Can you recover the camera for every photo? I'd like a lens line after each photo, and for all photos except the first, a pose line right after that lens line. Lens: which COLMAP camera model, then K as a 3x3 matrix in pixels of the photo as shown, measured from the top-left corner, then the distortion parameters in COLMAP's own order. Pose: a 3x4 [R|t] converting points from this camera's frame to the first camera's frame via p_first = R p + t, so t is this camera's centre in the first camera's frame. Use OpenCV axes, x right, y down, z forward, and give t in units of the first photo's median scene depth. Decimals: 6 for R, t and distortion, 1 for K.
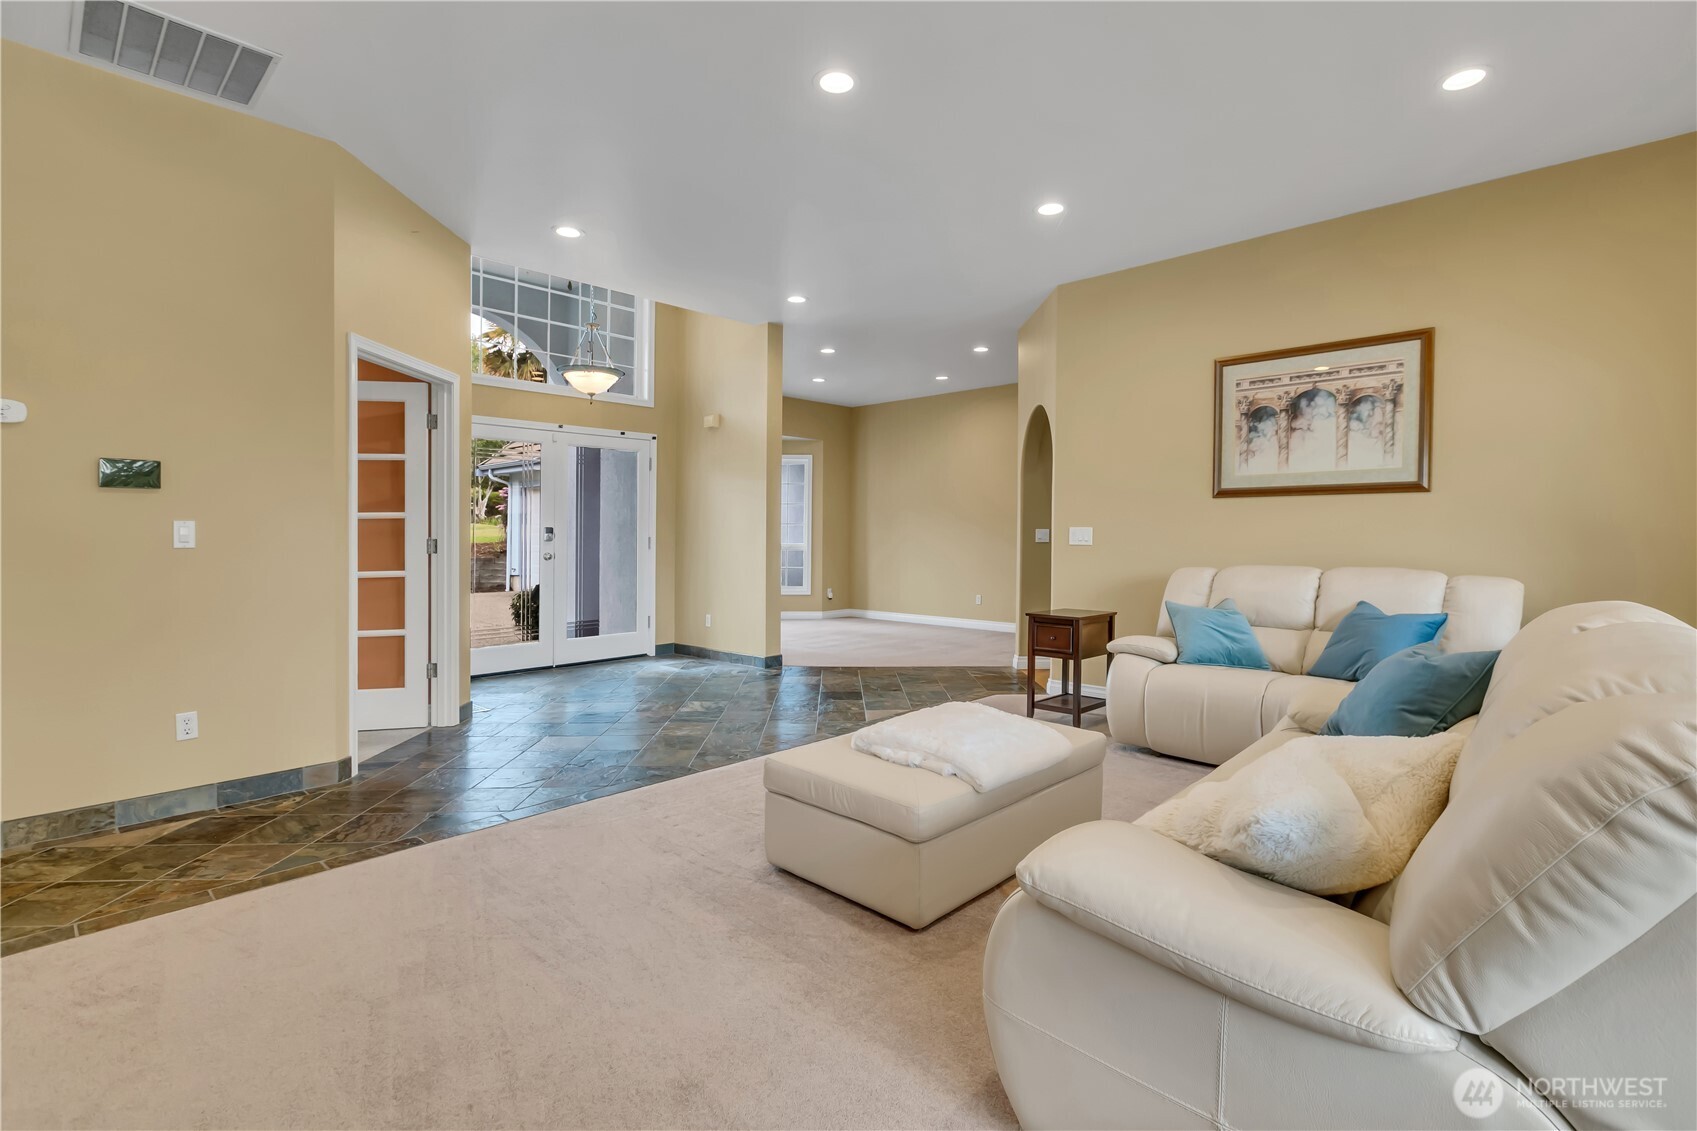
lens RADIAL K [[787.2, 0, 850.6], [0, 787.2, 532.1], [0, 0, 1]] dist [-0.000744, -0.000471]
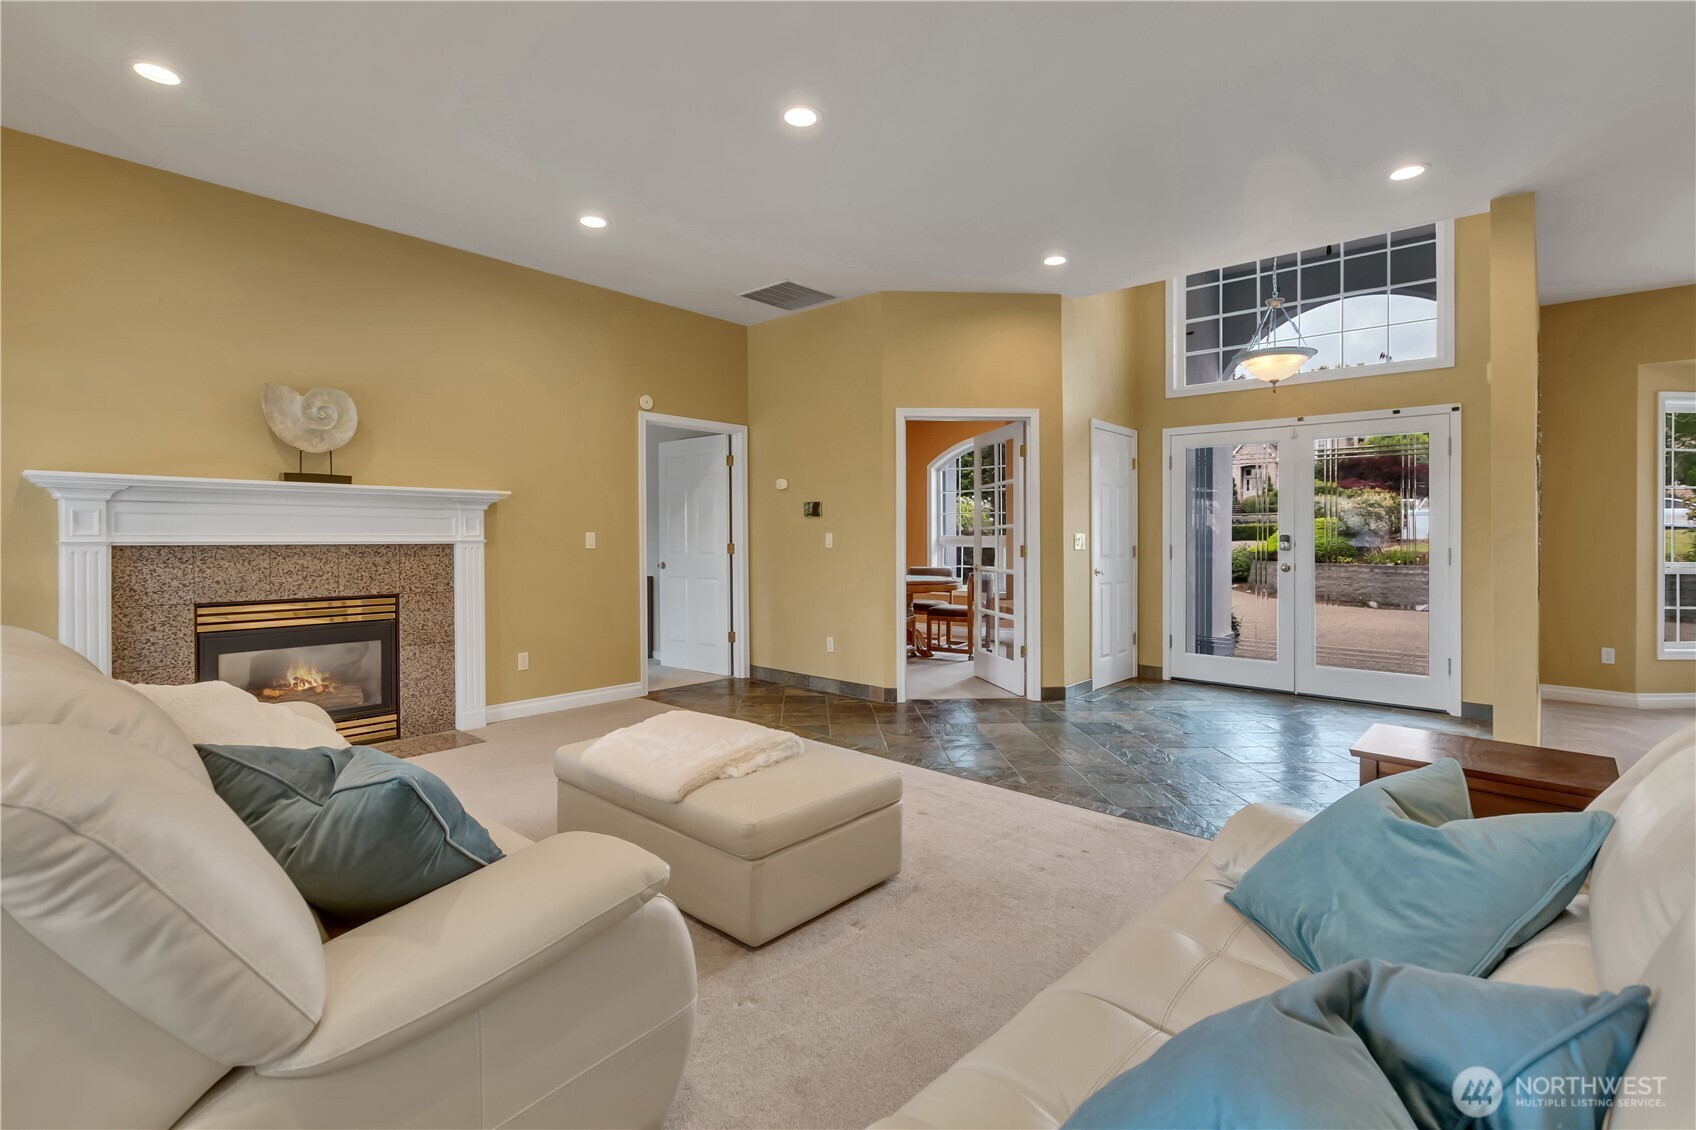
lens RADIAL K [[767.7, 0, 853.7], [0, 767.7, 529.3], [0, 0, 1]] dist [0.000050, -0.000028]
pose [[0.036720, -0.004455, -0.999316, 0.519160], [-0.002162, 0.999987, -0.004537, -0.008210], [0.999323, 0.002328, 0.036710, 0.532357]]
